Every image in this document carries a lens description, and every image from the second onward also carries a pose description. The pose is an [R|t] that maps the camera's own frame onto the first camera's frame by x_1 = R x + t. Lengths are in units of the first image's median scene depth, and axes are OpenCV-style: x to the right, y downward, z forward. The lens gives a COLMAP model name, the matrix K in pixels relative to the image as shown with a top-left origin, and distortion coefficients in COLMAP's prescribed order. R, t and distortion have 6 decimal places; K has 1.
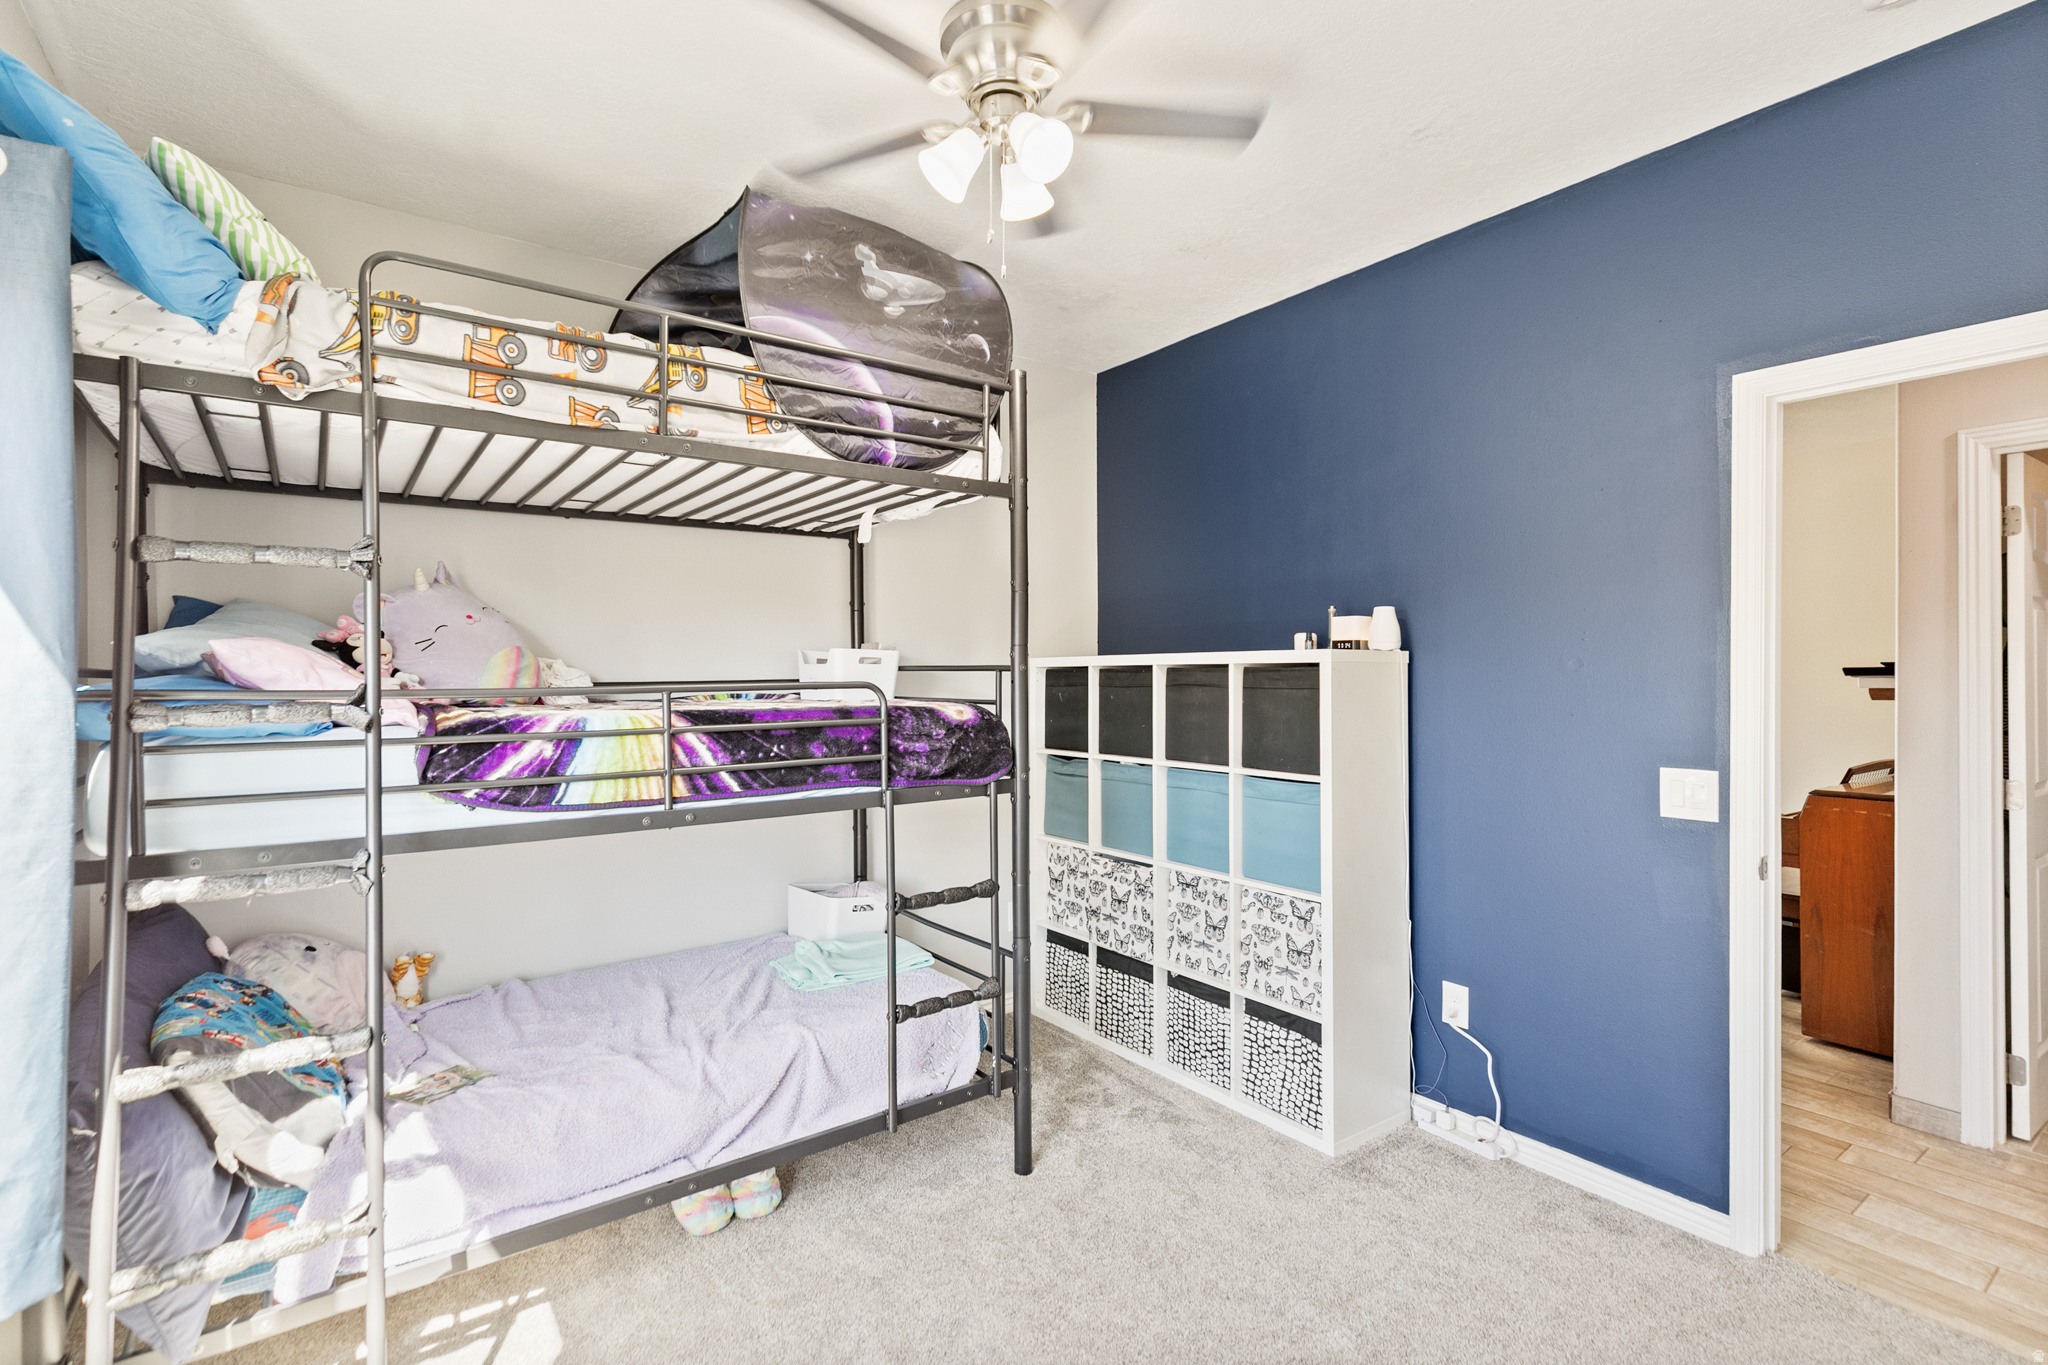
lens RADIAL K [[952.3, 0, 1014.2], [0, 952.3, 675.9], [0, 0, 1]] dist [0.011495, -0.000112]
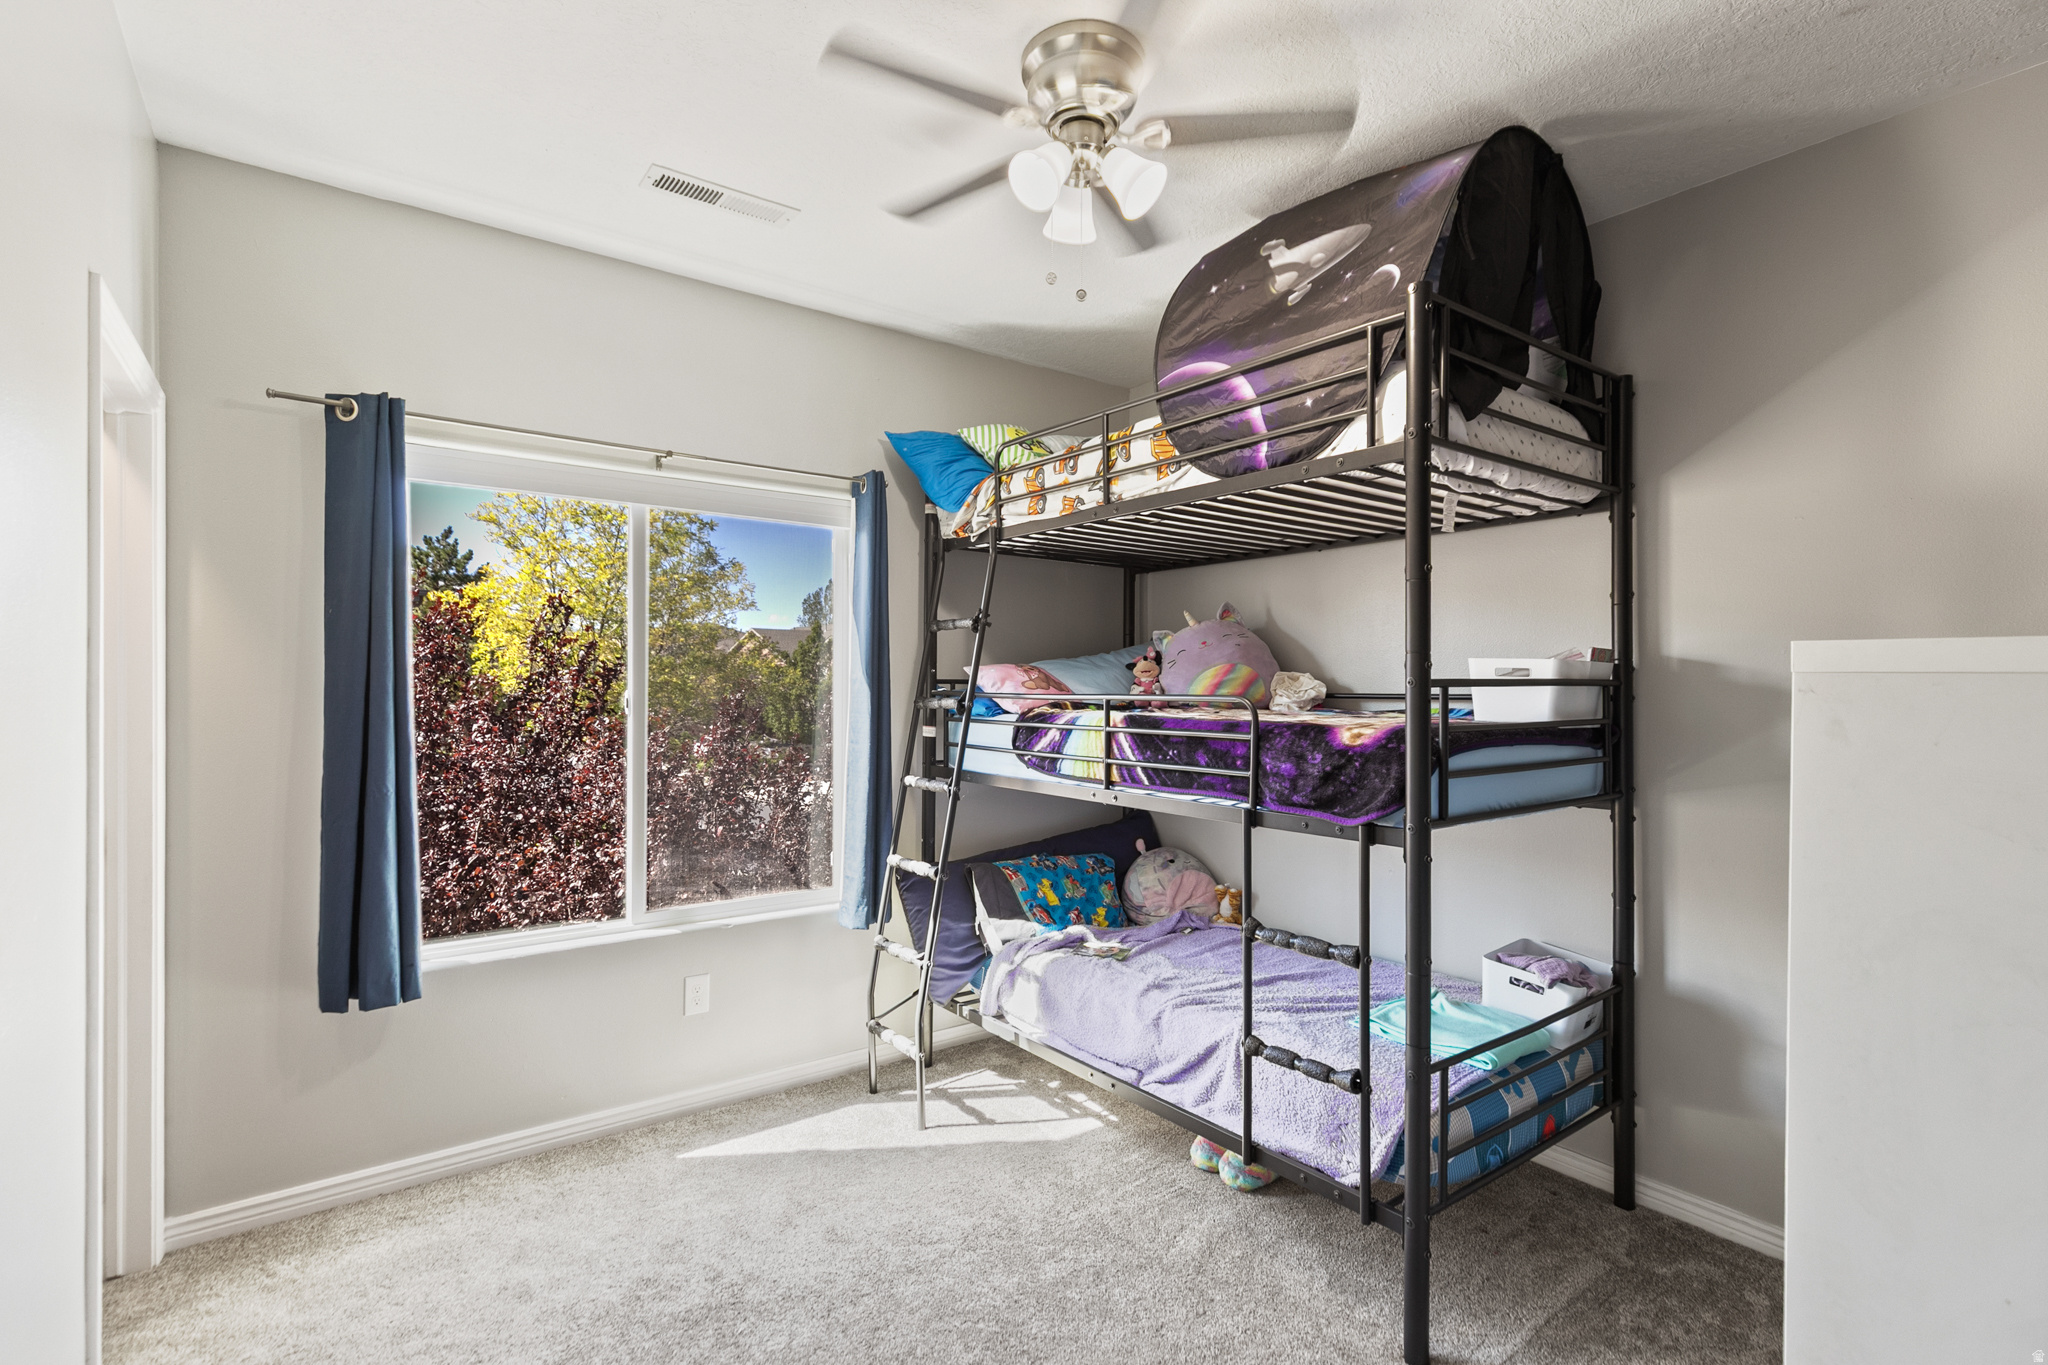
lens RADIAL K [[952.3, 0, 1014.2], [0, 952.3, 675.9], [0, 0, 1]] dist [0.011495, -0.000112]
pose [[0.019477, 0.002157, -0.999808, 0.891277], [-0.001631, 0.999996, 0.002125, -0.017508], [0.999809, 0.001589, 0.019480, 0.800935]]
